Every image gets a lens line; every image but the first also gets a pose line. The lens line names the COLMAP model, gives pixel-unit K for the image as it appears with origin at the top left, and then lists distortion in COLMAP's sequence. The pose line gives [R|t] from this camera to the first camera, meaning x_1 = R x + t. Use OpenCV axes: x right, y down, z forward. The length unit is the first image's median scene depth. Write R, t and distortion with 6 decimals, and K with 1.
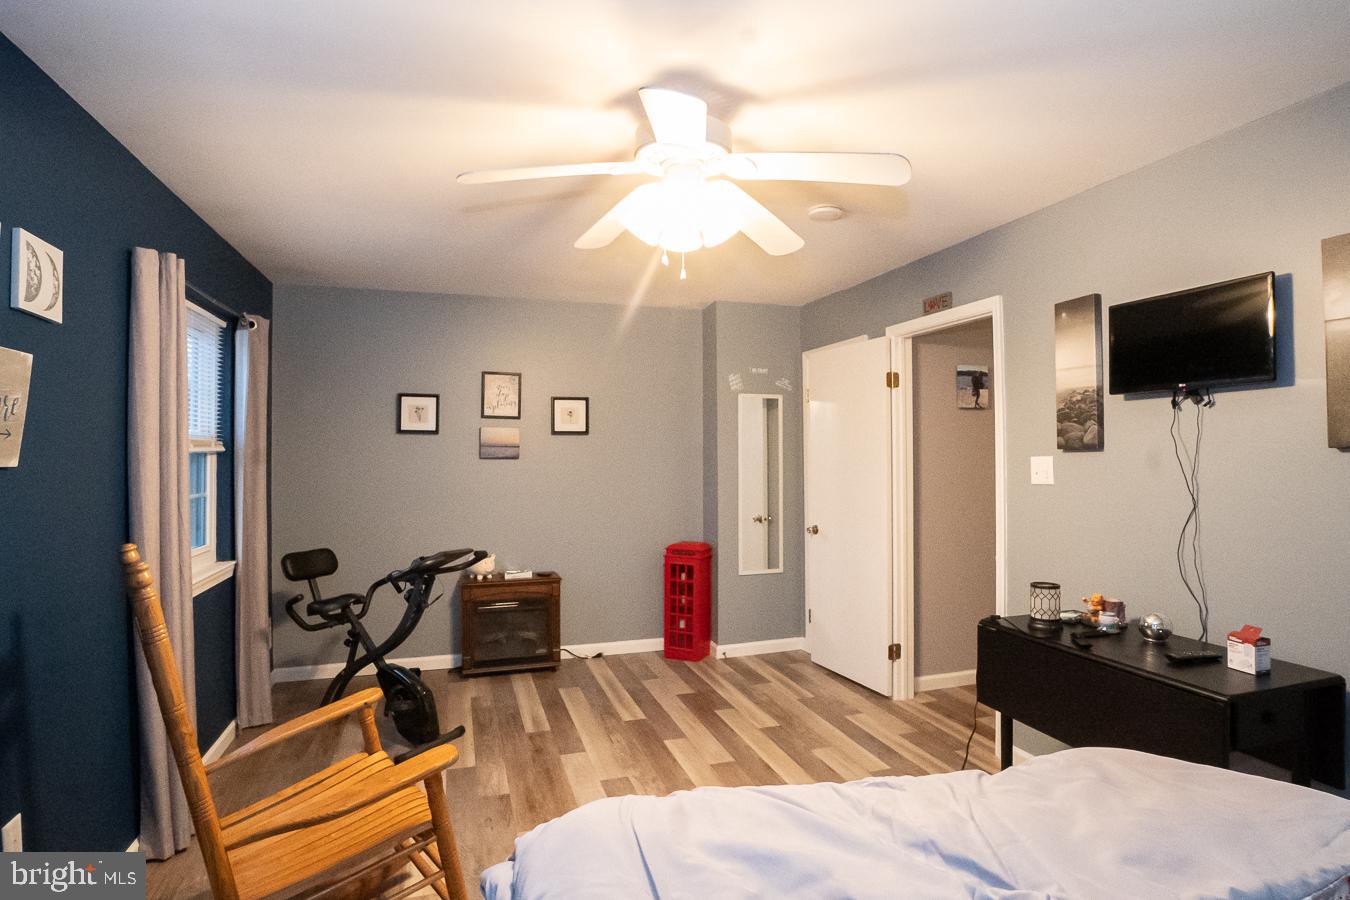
lens RADIAL K [[662.3, 0, 671.7], [0, 662.3, 451.7], [0, 0, 1]] dist [-0.034669, 0.000114]
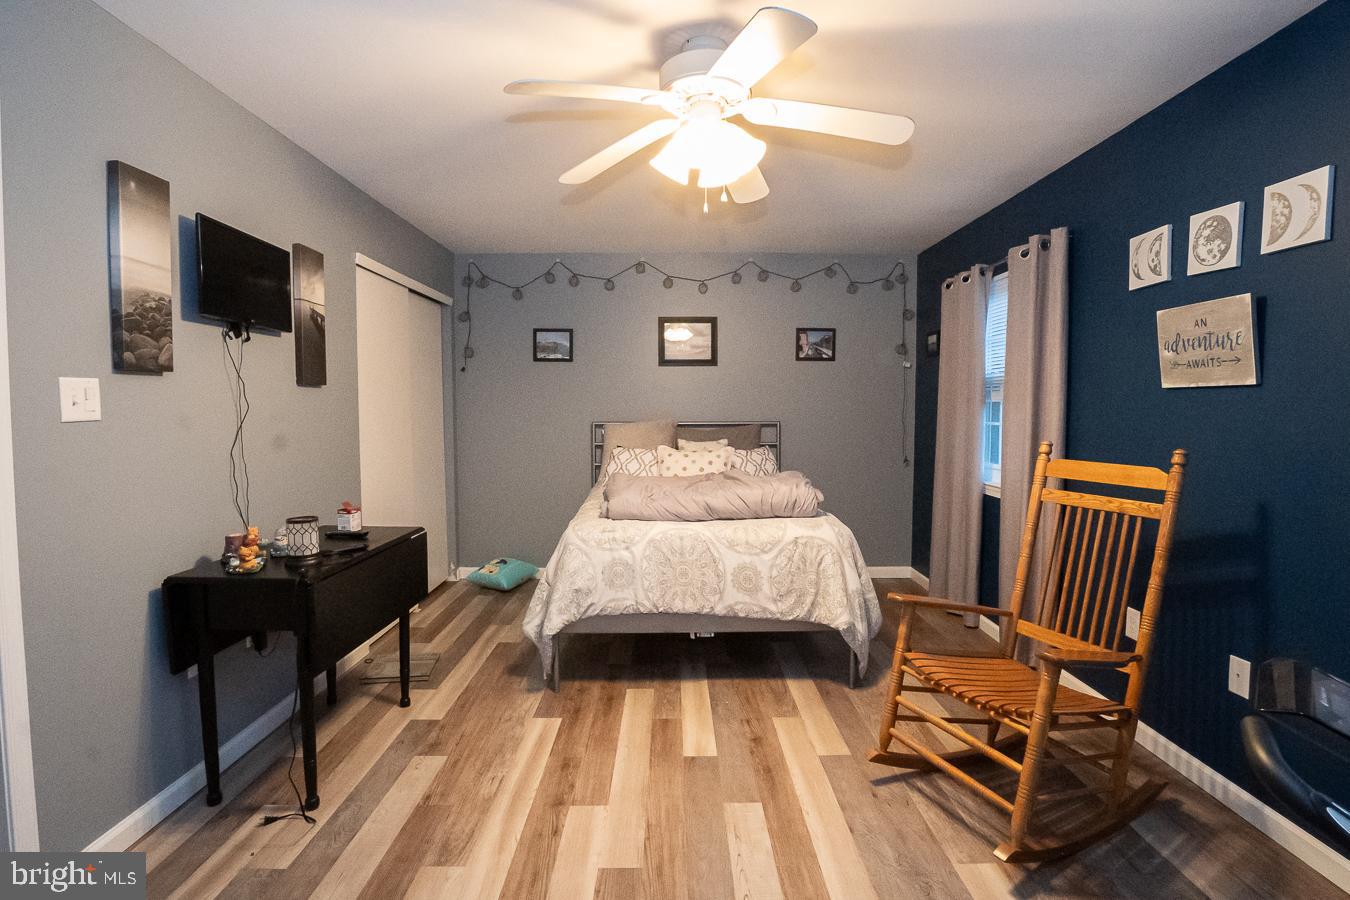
lens RADIAL K [[662.3, 0, 671.7], [0, 662.3, 451.7], [0, 0, 1]] dist [-0.034669, 0.000114]
pose [[-0.949552, -0.016722, 0.313162, -0.211408], [0.001635, 0.998300, 0.058262, 0.049576], [-0.313604, 0.055835, -0.947911, 1.597248]]
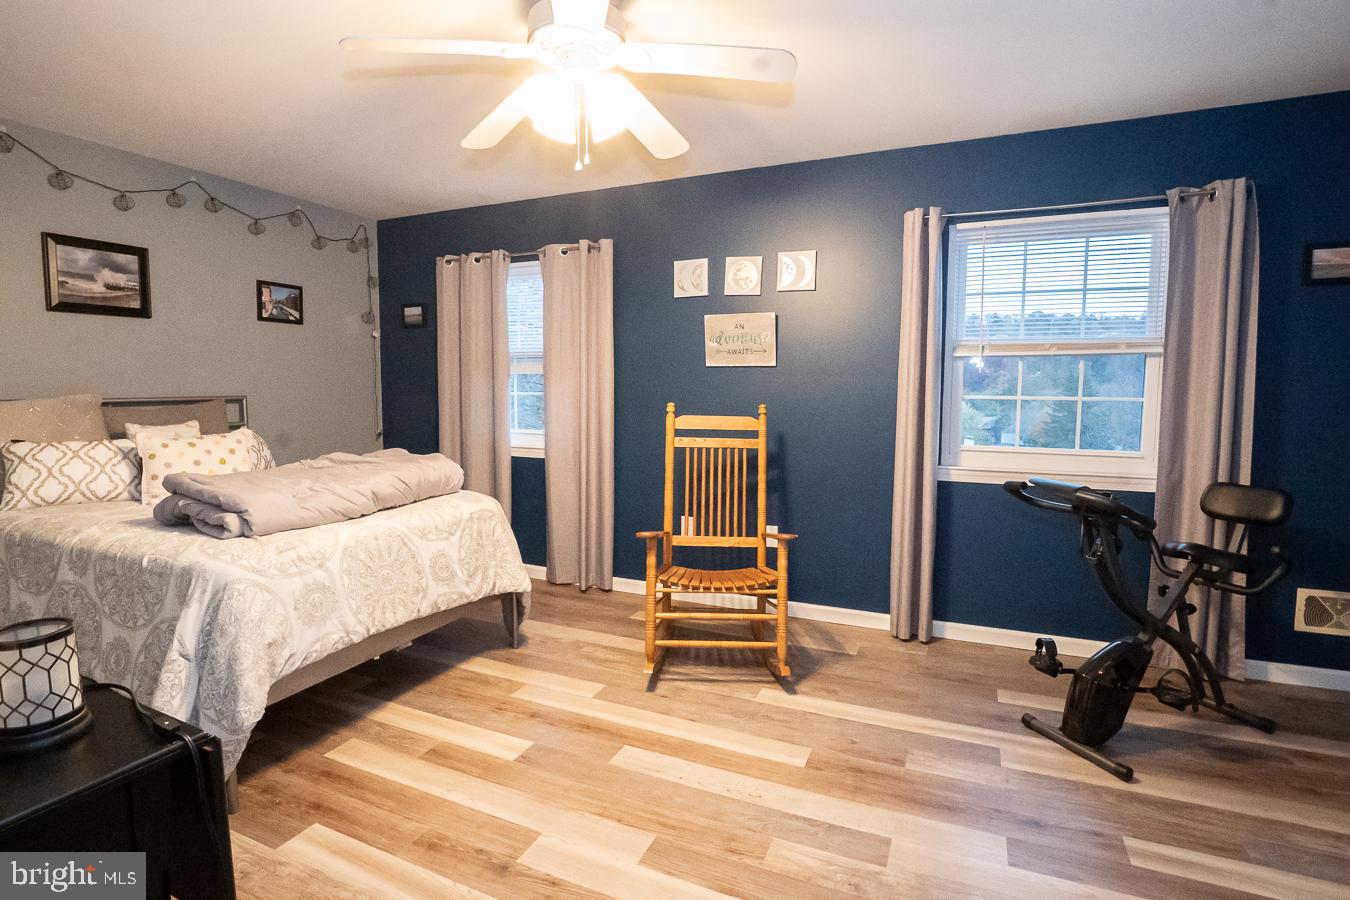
lens RADIAL K [[662.3, 0, 671.7], [0, 662.3, 451.7], [0, 0, 1]] dist [-0.034669, 0.000114]
pose [[-0.678479, 0.072526, -0.731031, 0.540924], [0.002247, 0.995315, 0.096660, 0.059513], [0.734617, 0.063940, -0.675463, 1.417940]]
